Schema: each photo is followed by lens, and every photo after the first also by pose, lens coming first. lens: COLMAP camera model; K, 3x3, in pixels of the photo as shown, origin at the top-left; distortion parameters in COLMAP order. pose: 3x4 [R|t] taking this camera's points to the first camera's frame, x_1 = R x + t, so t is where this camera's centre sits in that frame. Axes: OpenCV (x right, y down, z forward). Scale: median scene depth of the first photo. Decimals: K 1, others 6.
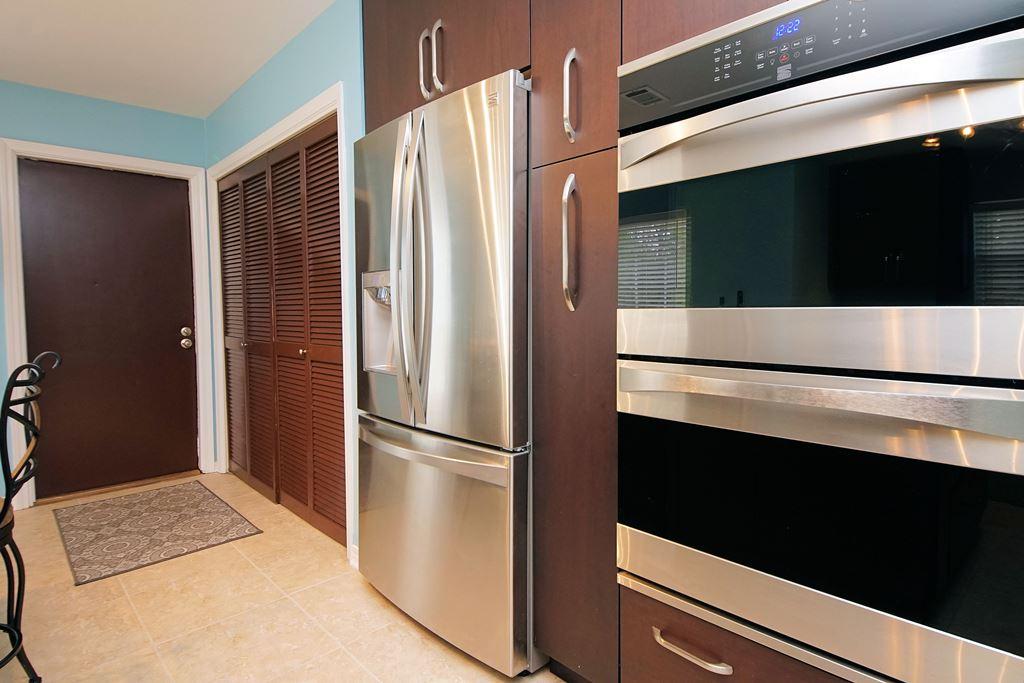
lens RADIAL K [[549.4, 0, 503.1], [0, 549.4, 333.6], [0, 0, 1]] dist [0.038934, -0.038479]
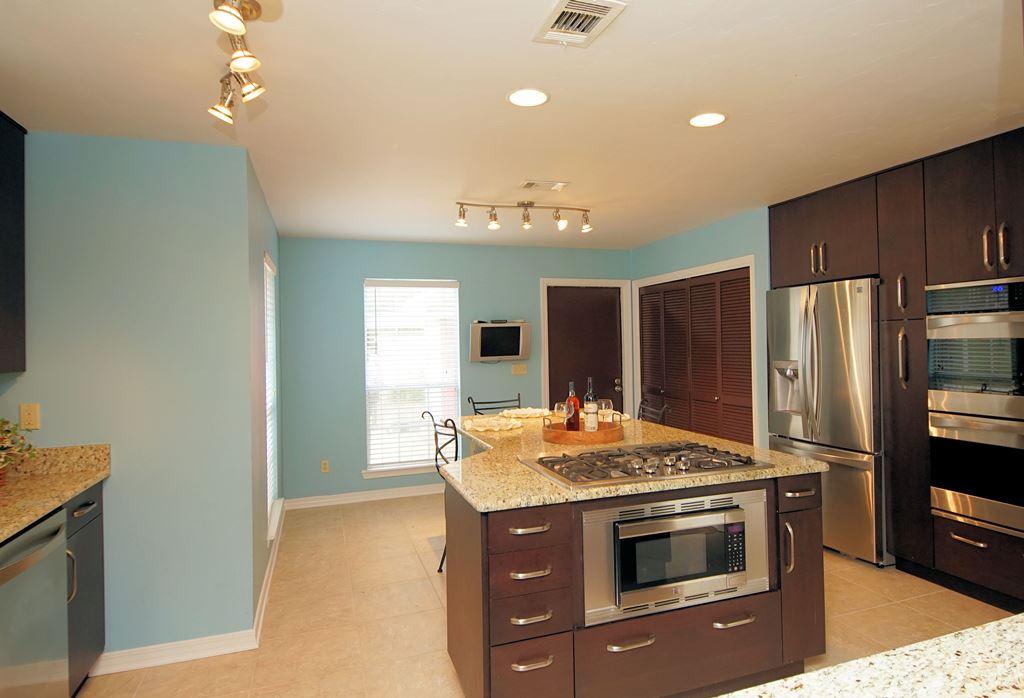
lens RADIAL K [[608.9, 0, 515.8], [0, 608.9, 335.4], [0, 0, 1]] dist [0.022208, -0.001609]
pose [[0.903668, -0.015648, -0.427948, -0.200838], [-0.007447, 0.998607, -0.052239, -0.102273], [0.428170, 0.050393, 0.902292, -1.684577]]
